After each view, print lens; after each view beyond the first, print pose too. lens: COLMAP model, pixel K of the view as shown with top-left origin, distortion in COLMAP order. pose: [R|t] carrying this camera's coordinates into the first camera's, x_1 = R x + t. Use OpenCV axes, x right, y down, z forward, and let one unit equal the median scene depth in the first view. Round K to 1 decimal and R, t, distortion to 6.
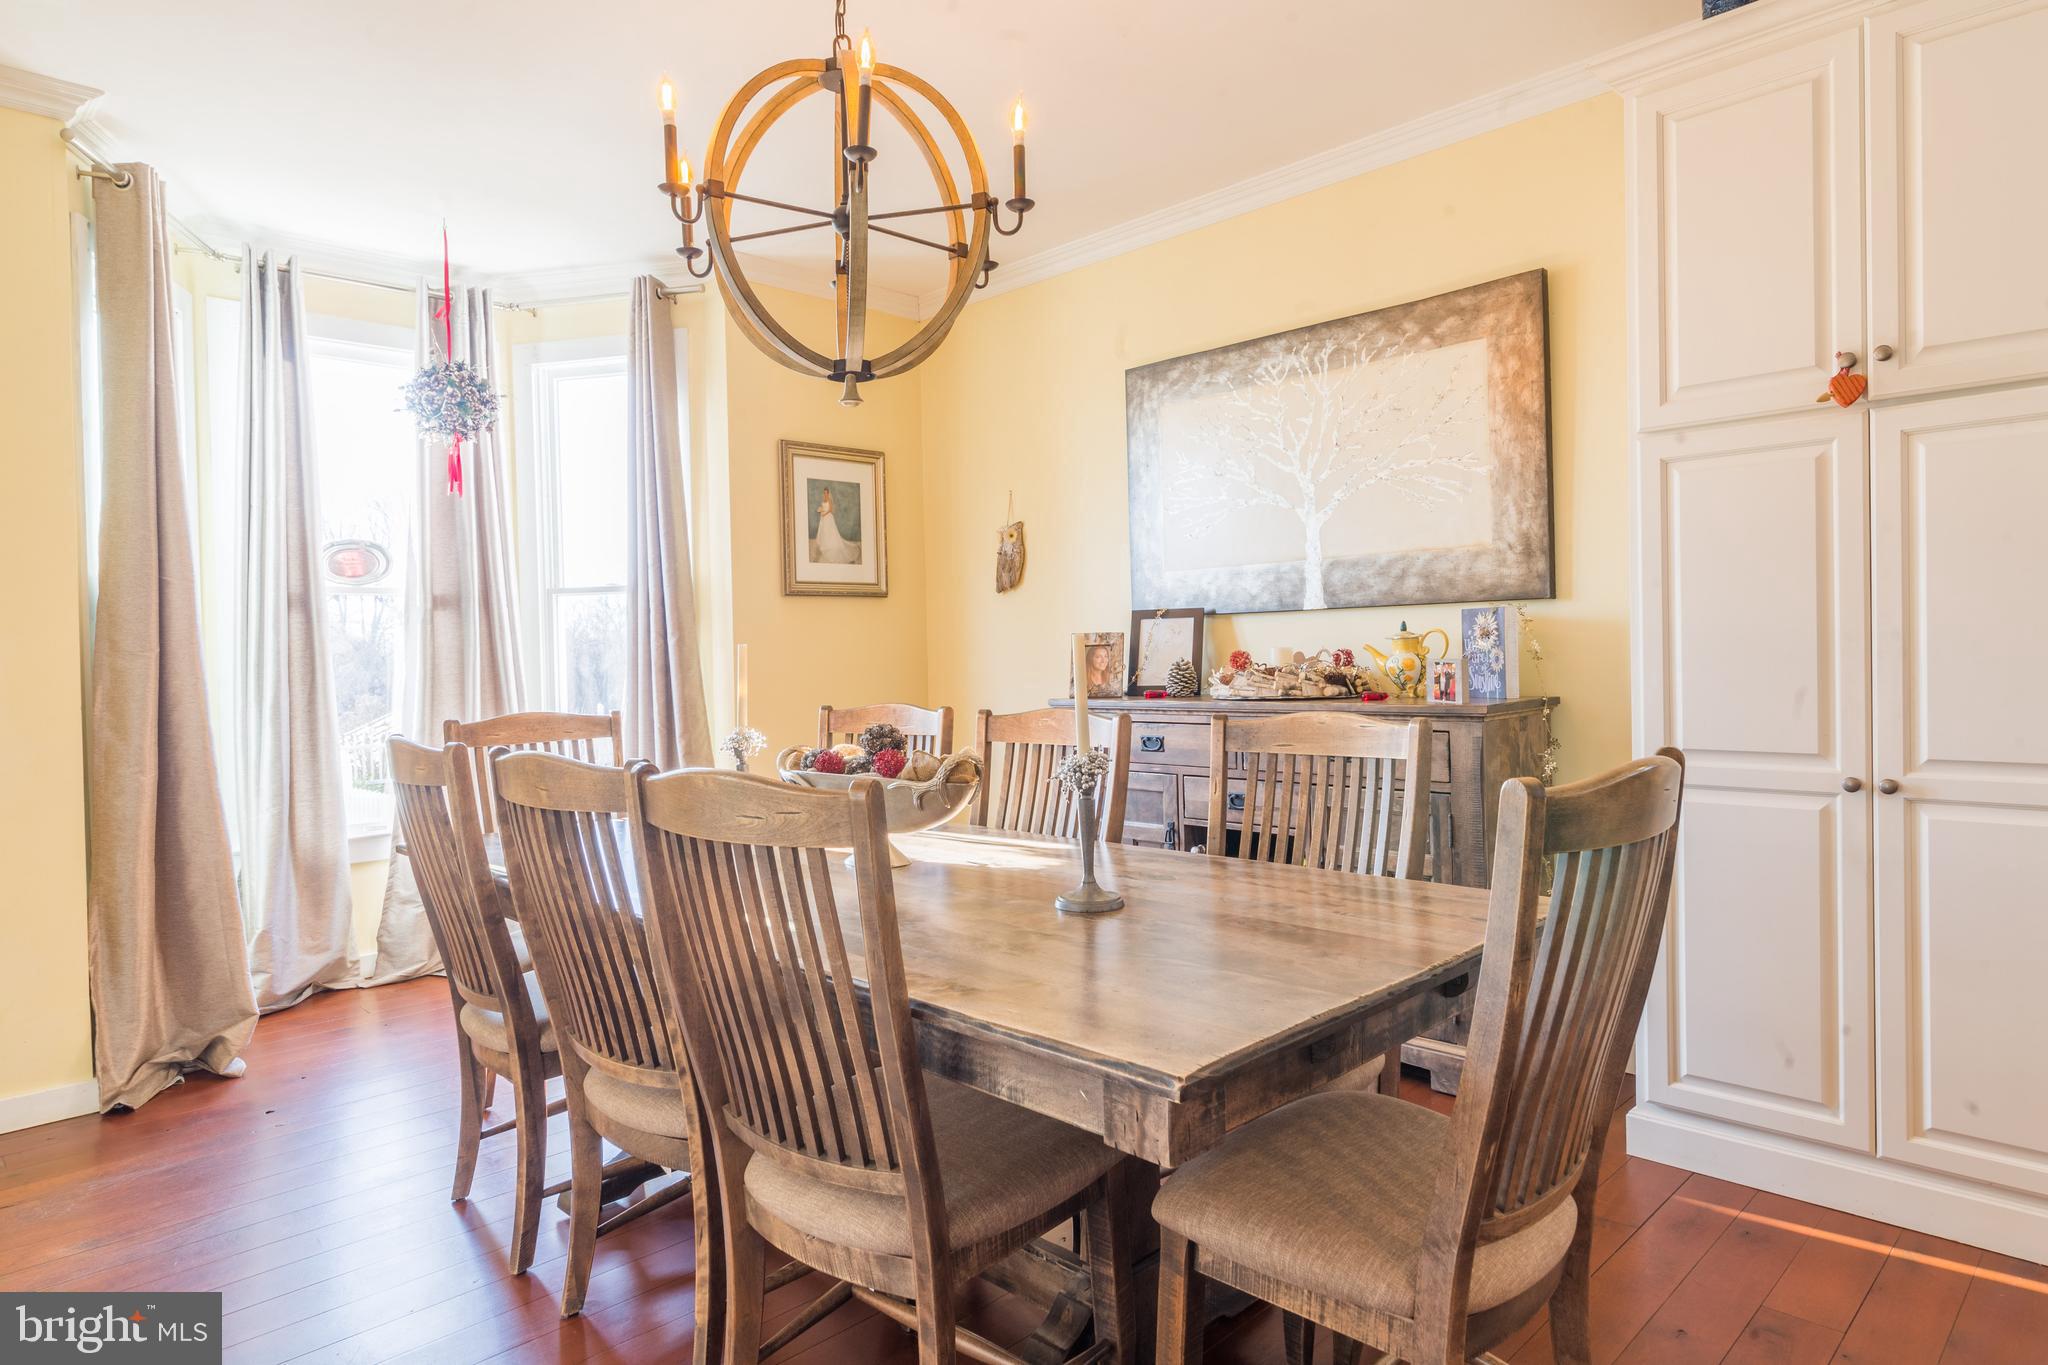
lens RADIAL K [[1166.4, 0, 1024.0], [0, 1166.4, 682.5], [0, 0, 1]] dist [0.001569, 0.000991]
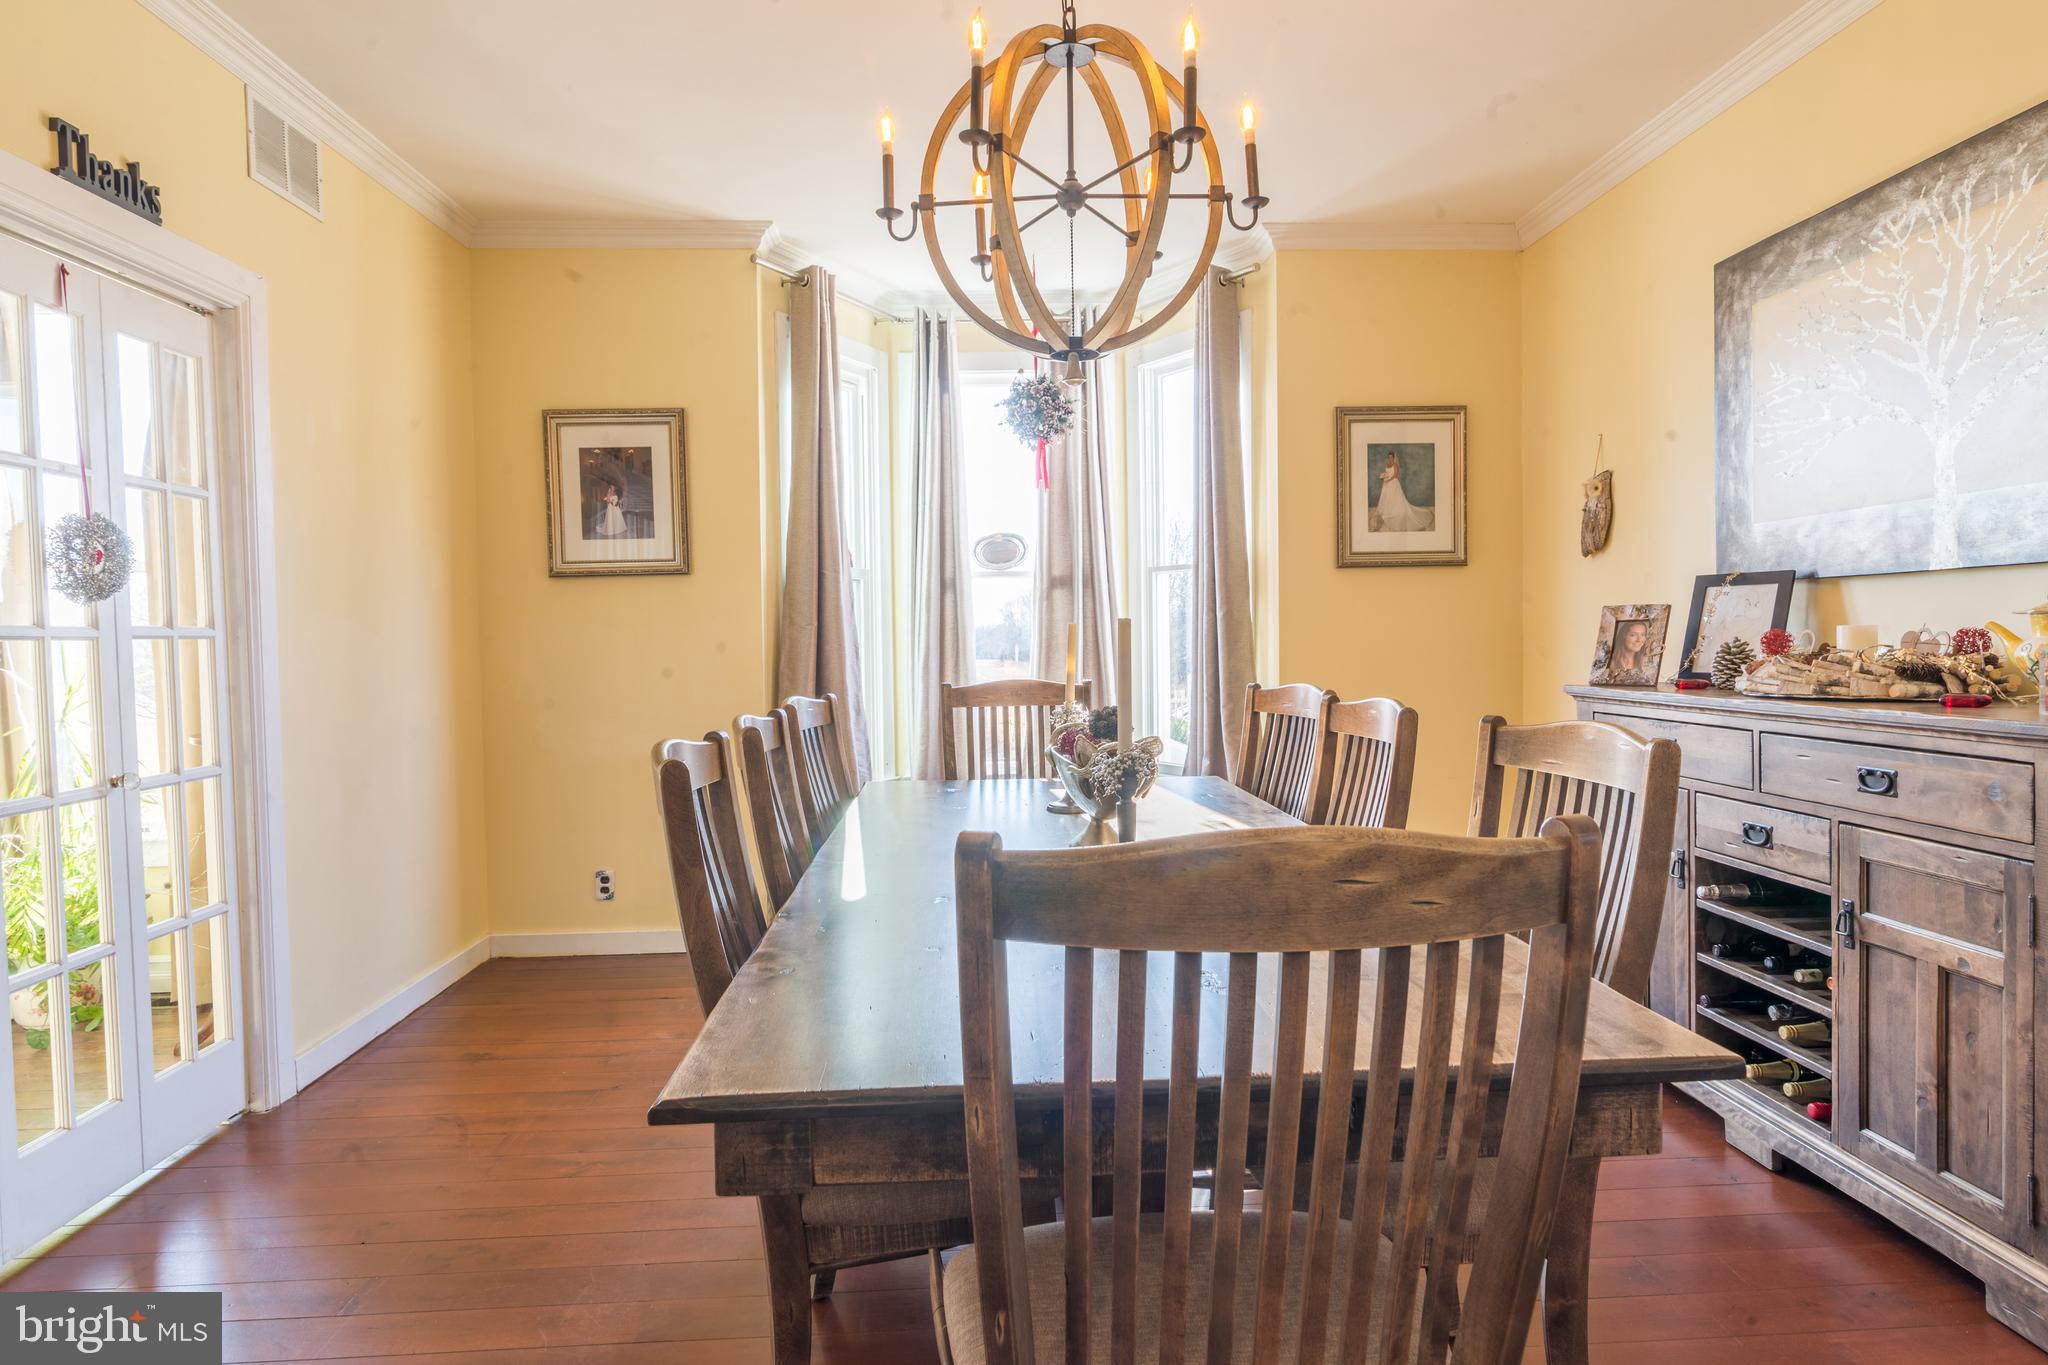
lens RADIAL K [[1132.6, 0, 1053.6], [0, 1132.6, 679.9], [0, 0, 1]] dist [-0.000420, 0.000052]
pose [[0.755354, 0.036129, -0.654320, 0.273682], [-0.017434, 0.999234, 0.035048, -0.011272], [0.655084, -0.015066, 0.755405, 0.147148]]
